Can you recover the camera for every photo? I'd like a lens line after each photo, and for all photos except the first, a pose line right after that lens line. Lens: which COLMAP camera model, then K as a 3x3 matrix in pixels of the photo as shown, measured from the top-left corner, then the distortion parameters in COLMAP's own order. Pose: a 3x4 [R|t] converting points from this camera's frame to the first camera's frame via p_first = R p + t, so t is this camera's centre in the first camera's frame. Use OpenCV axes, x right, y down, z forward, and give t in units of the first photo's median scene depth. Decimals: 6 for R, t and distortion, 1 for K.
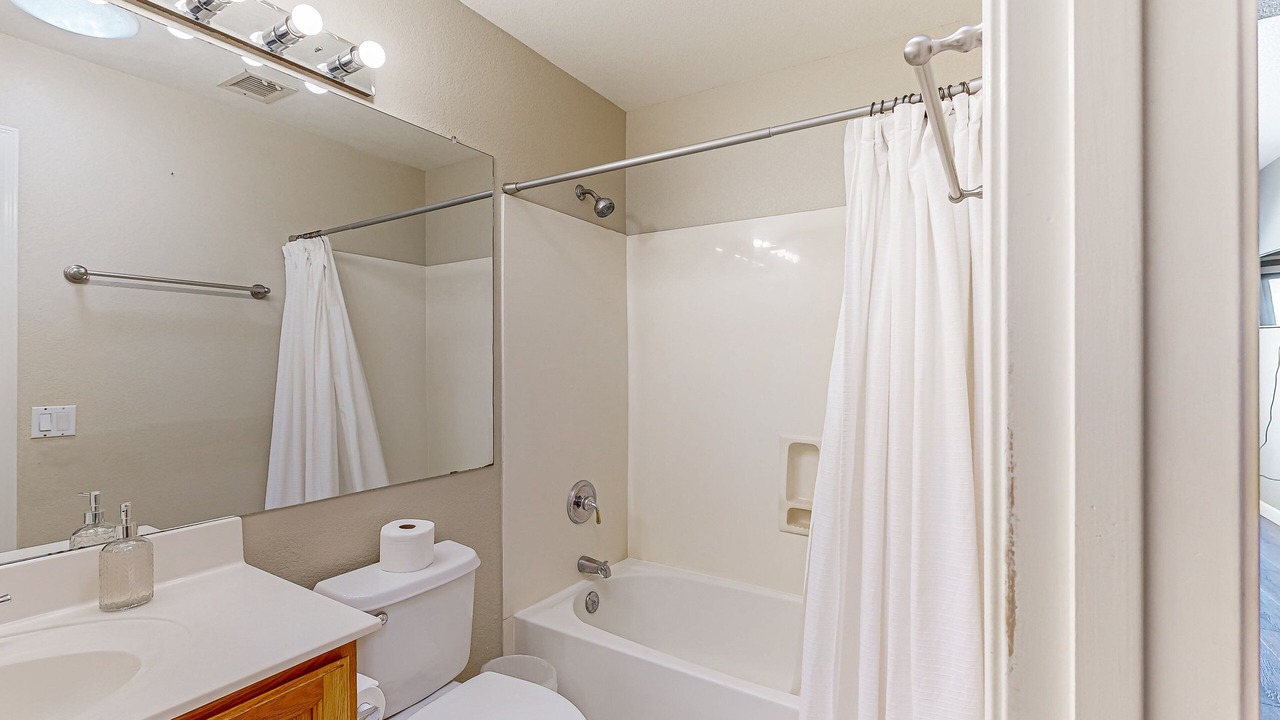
lens RADIAL K [[472.8, 0, 636.6], [0, 472.8, 363.9], [0, 0, 1]] dist [0.016780, 0.000024]
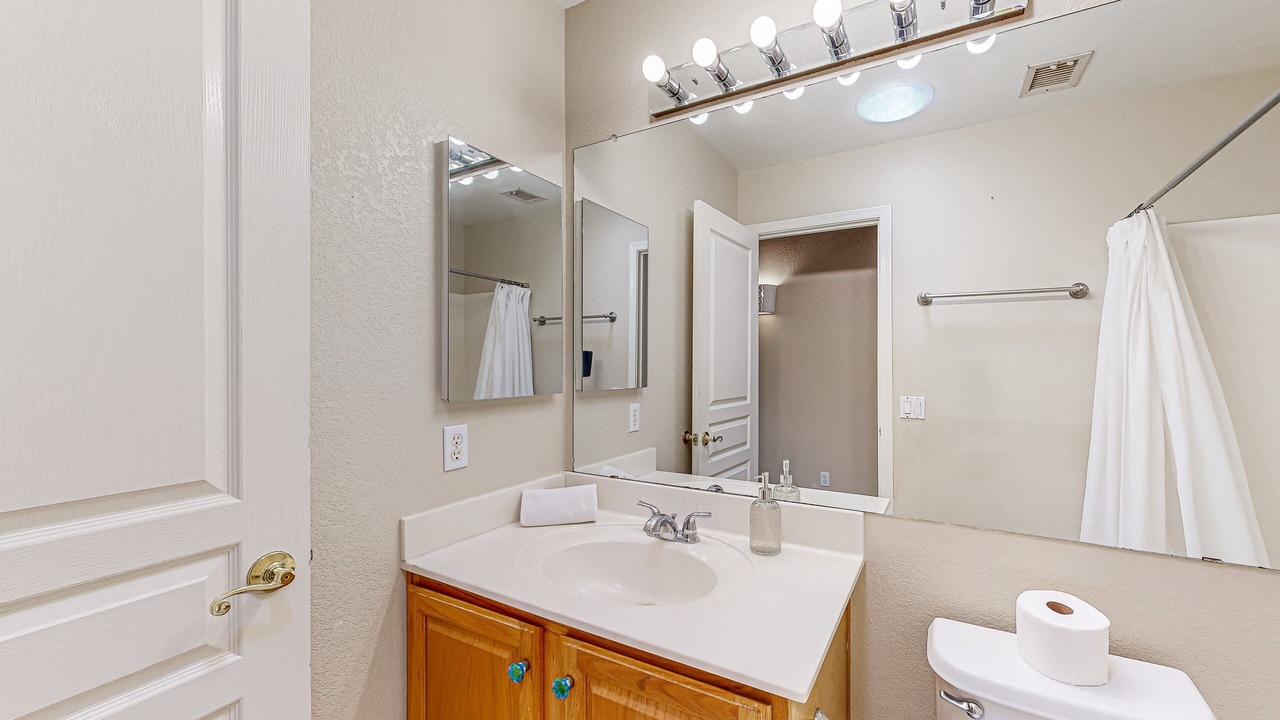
lens RADIAL K [[472.8, 0, 636.6], [0, 472.8, 363.9], [0, 0, 1]] dist [0.016780, 0.000024]
pose [[0.167920, 0.004862, -0.985789, 0.117366], [-0.011917, 0.999925, 0.002902, 0.003941], [0.985729, 0.011260, 0.167966, 0.400790]]
